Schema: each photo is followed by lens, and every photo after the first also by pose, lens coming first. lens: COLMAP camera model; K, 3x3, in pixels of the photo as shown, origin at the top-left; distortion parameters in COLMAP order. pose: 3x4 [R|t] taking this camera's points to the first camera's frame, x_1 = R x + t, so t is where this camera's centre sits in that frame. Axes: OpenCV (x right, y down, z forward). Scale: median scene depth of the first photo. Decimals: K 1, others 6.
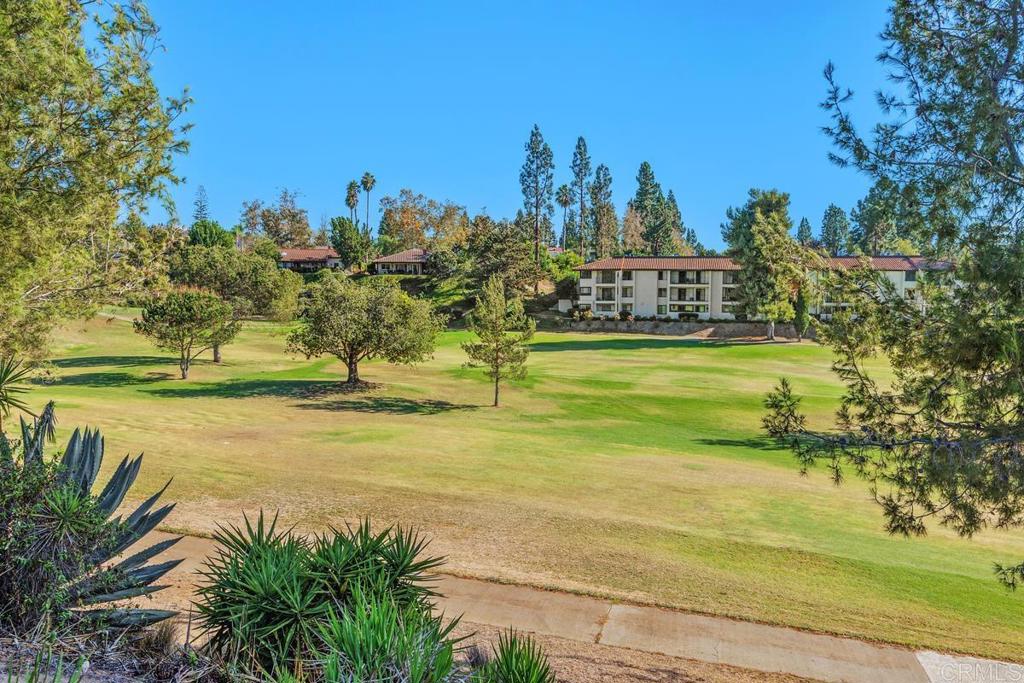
lens RADIAL K [[727.1, 0, 512.3], [0, 727.1, 339.3], [0, 0, 1]] dist [-0.004181, -0.002652]
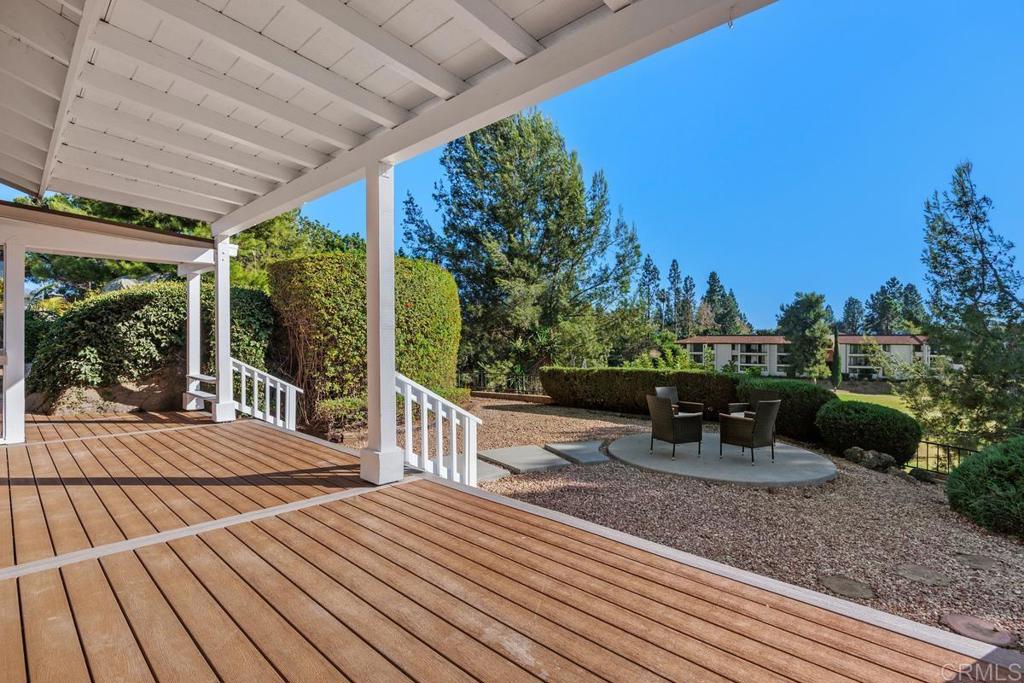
lens RADIAL K [[484.2, 0, 511.0], [0, 484.2, 343.7], [0, 0, 1]] dist [0.001362, 0.000491]
pose [[0.982123, 0.001168, -0.188235, -0.069177], [-0.016868, 0.996504, -0.081826, -0.002076], [0.187481, 0.083539, 0.978709, -0.107544]]
